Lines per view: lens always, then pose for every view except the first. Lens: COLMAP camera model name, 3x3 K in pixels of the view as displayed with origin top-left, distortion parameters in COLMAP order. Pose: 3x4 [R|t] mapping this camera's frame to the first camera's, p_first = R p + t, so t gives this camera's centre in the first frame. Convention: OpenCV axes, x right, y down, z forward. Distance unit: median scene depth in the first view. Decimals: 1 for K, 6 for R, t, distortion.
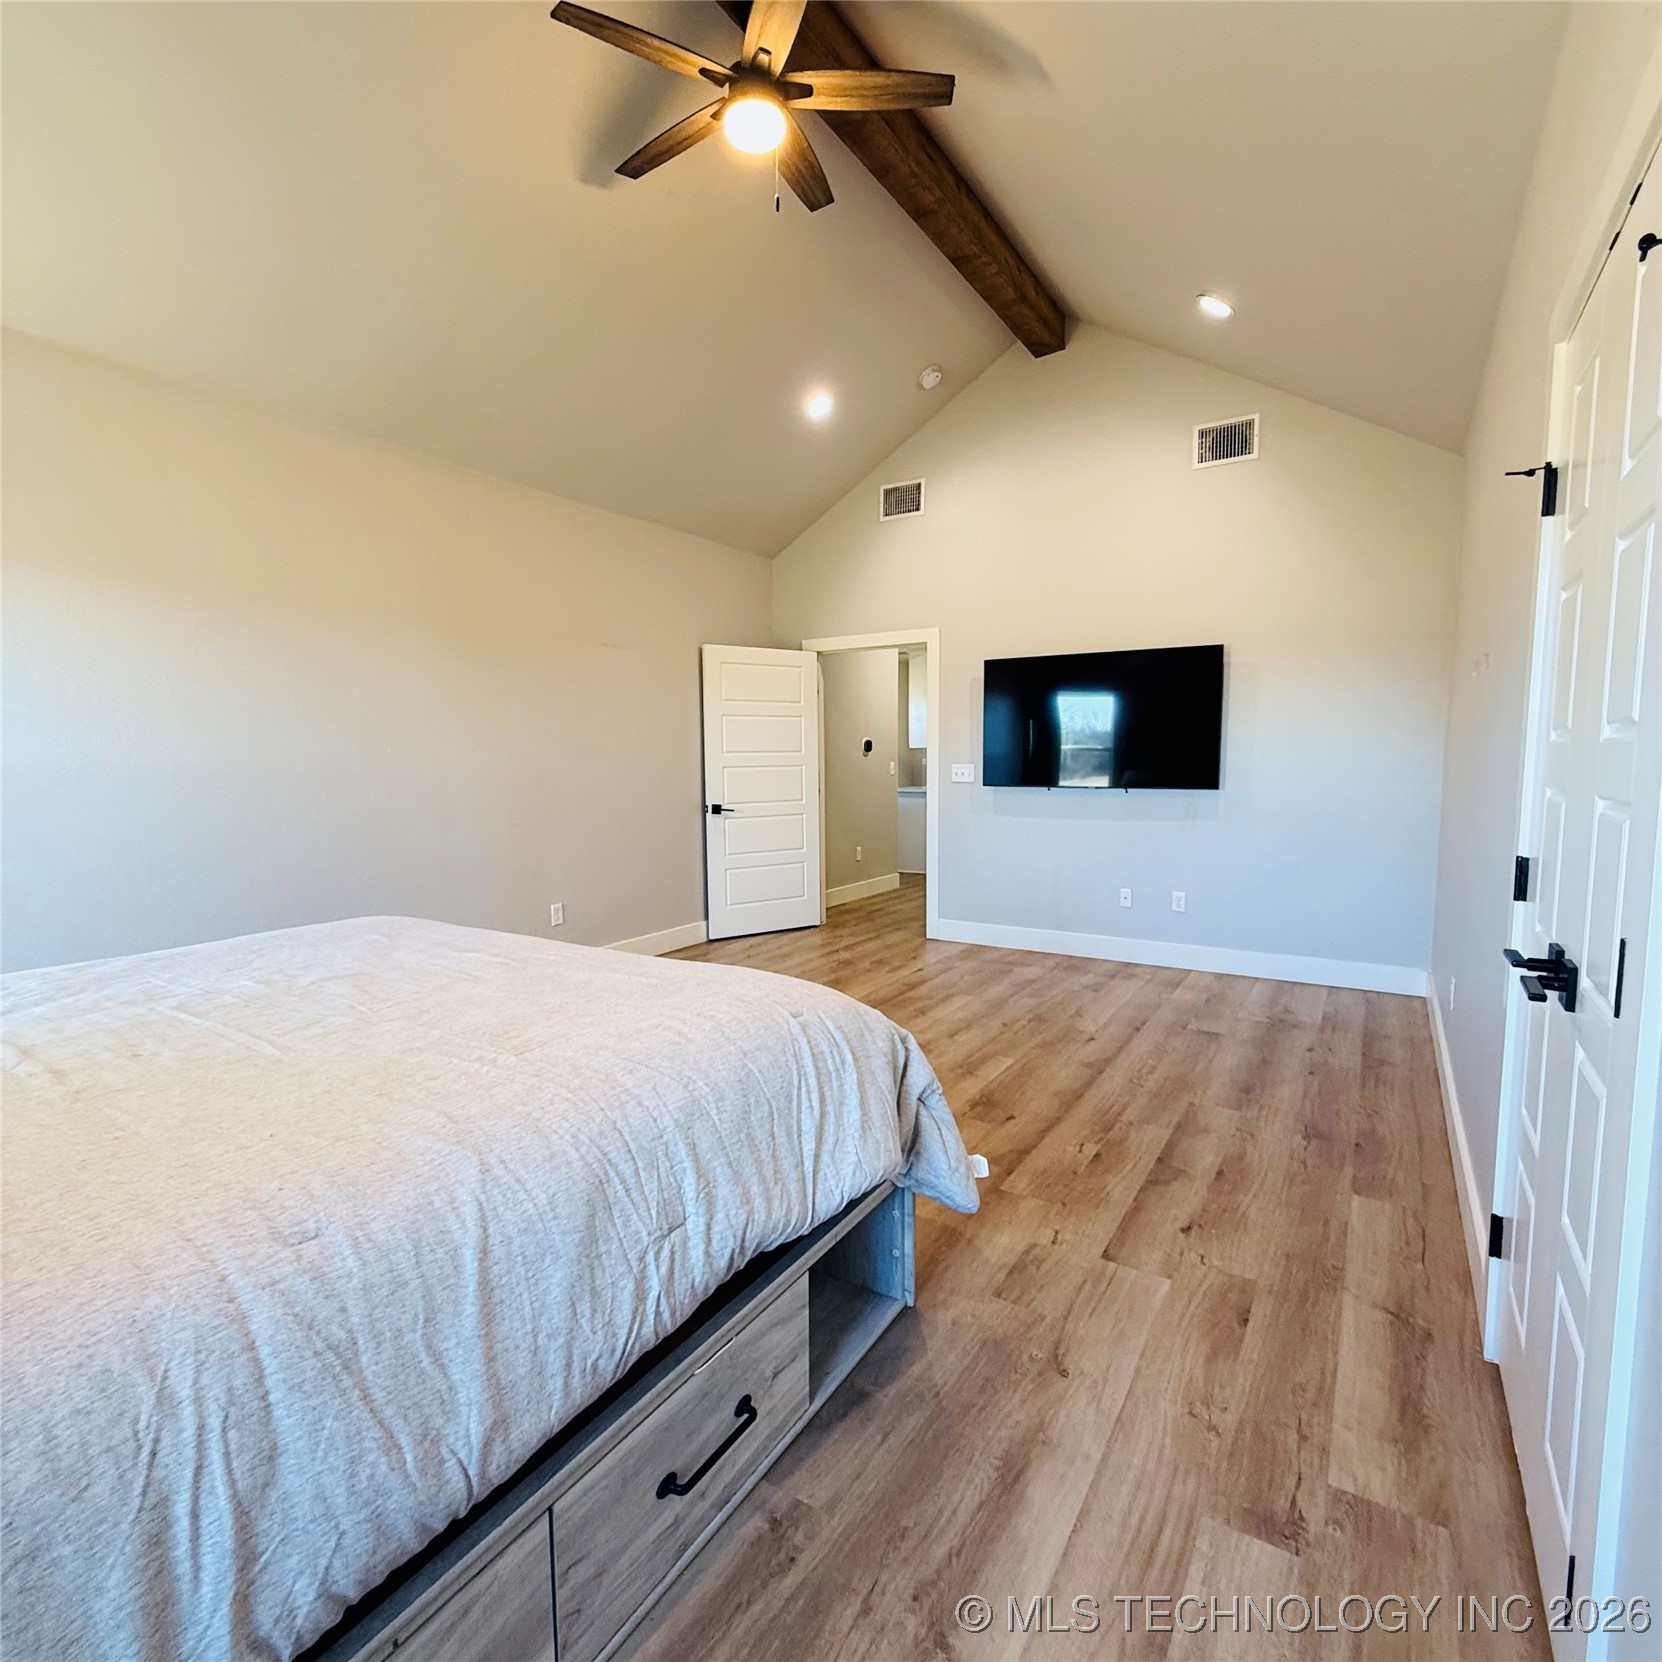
lens RADIAL K [[875.1, 0, 831.5], [0, 875.1, 839.6], [0, 0, 1]] dist [0.000041, 0.000485]
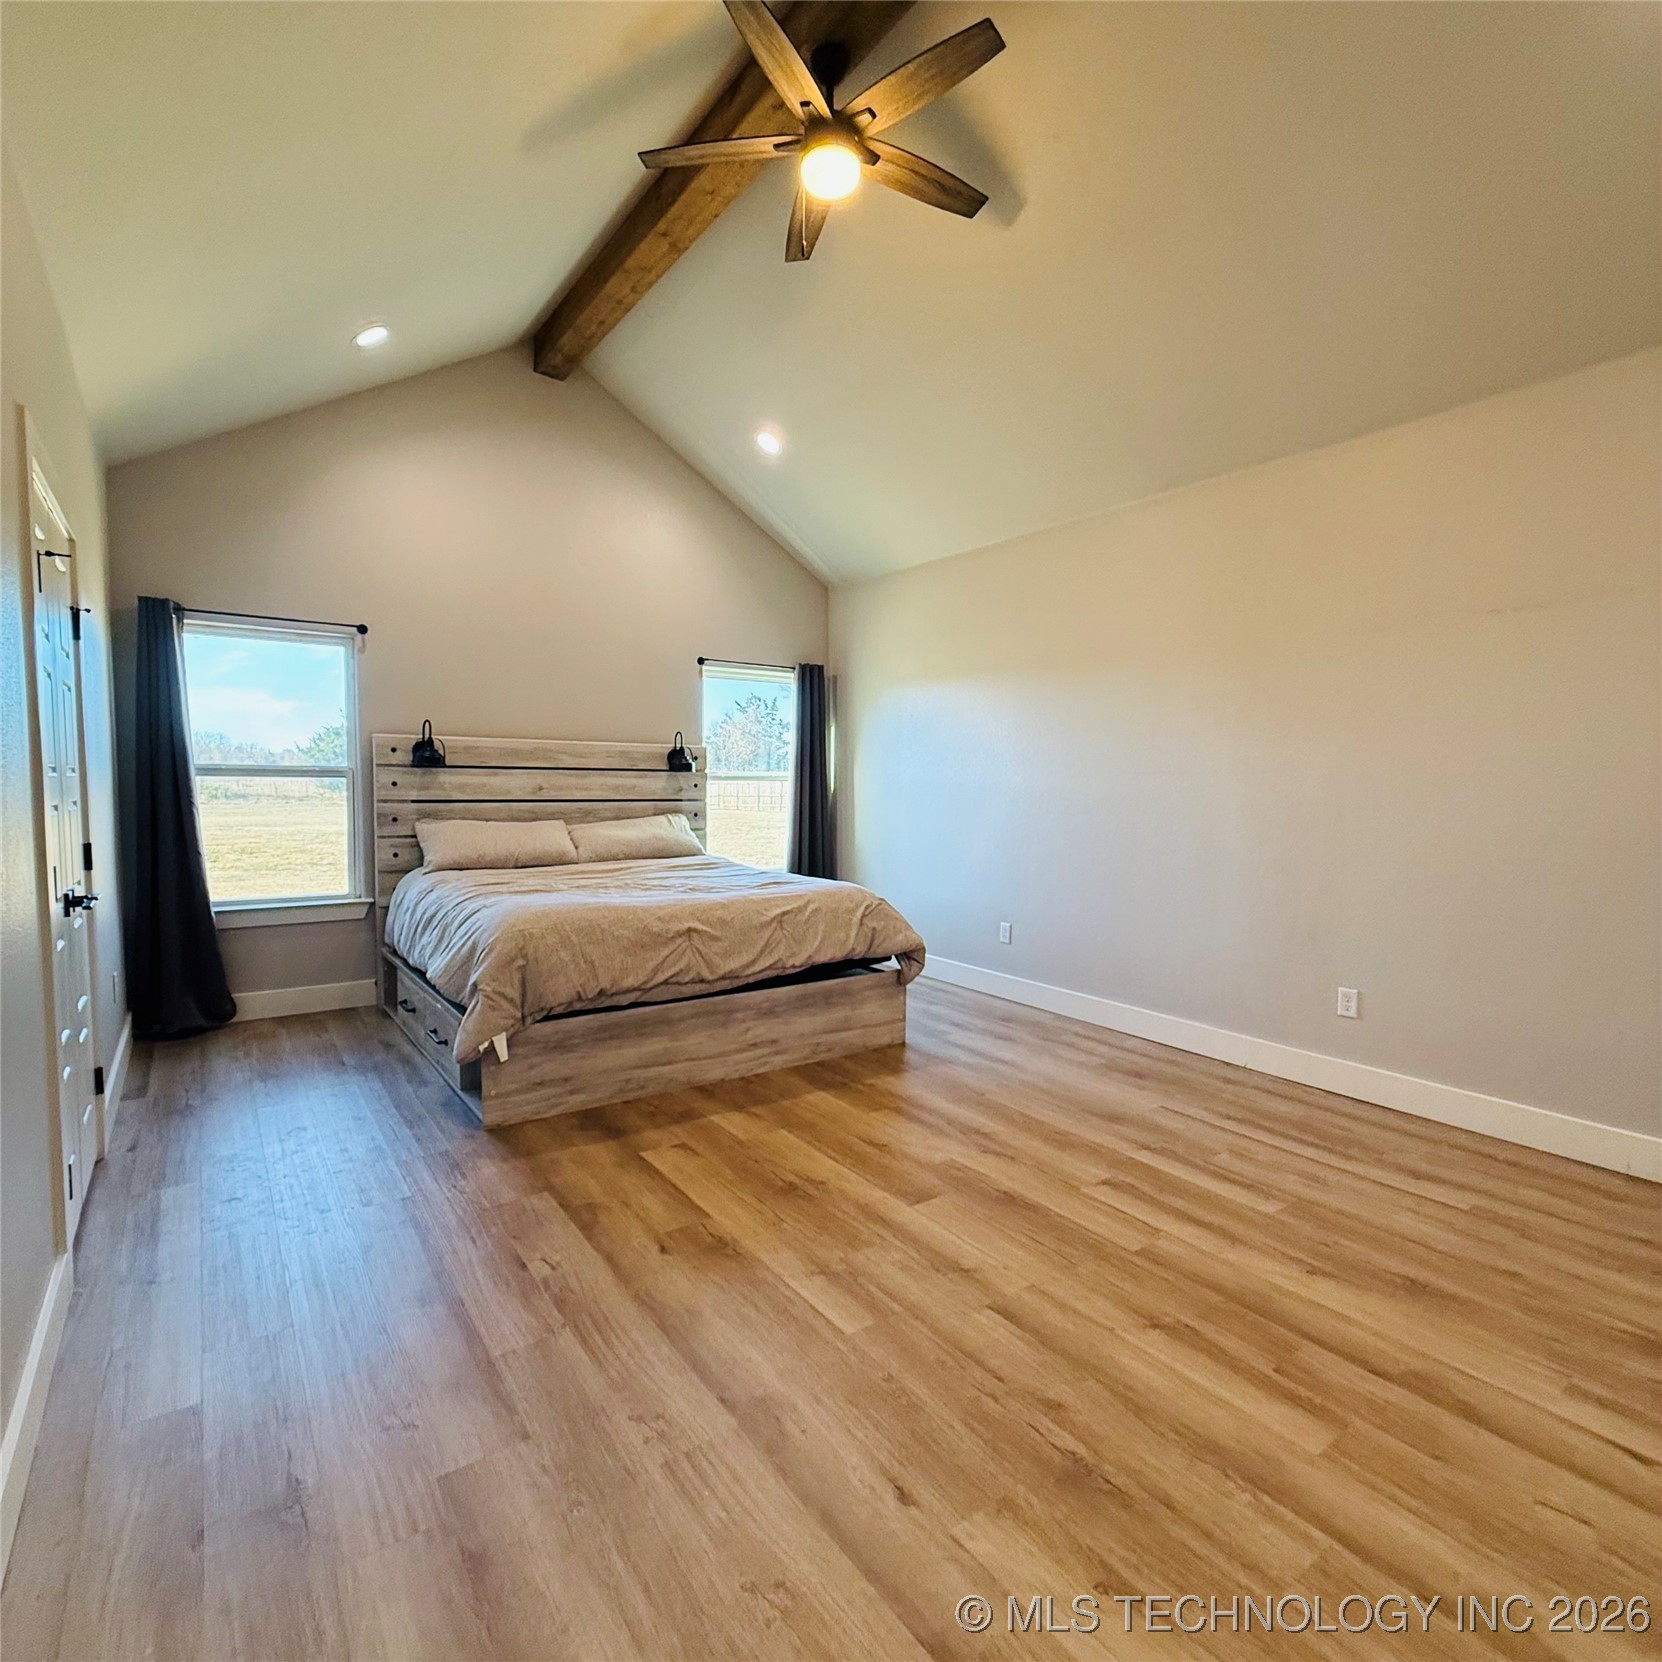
lens RADIAL K [[875.1, 0, 831.5], [0, 875.1, 839.6], [0, 0, 1]] dist [0.000041, 0.000485]
pose [[-0.372204, 0.065219, -0.925857, 0.767395], [-0.098771, 0.989081, 0.109380, -0.130141], [0.922880, 0.132159, -0.361698, 1.241870]]
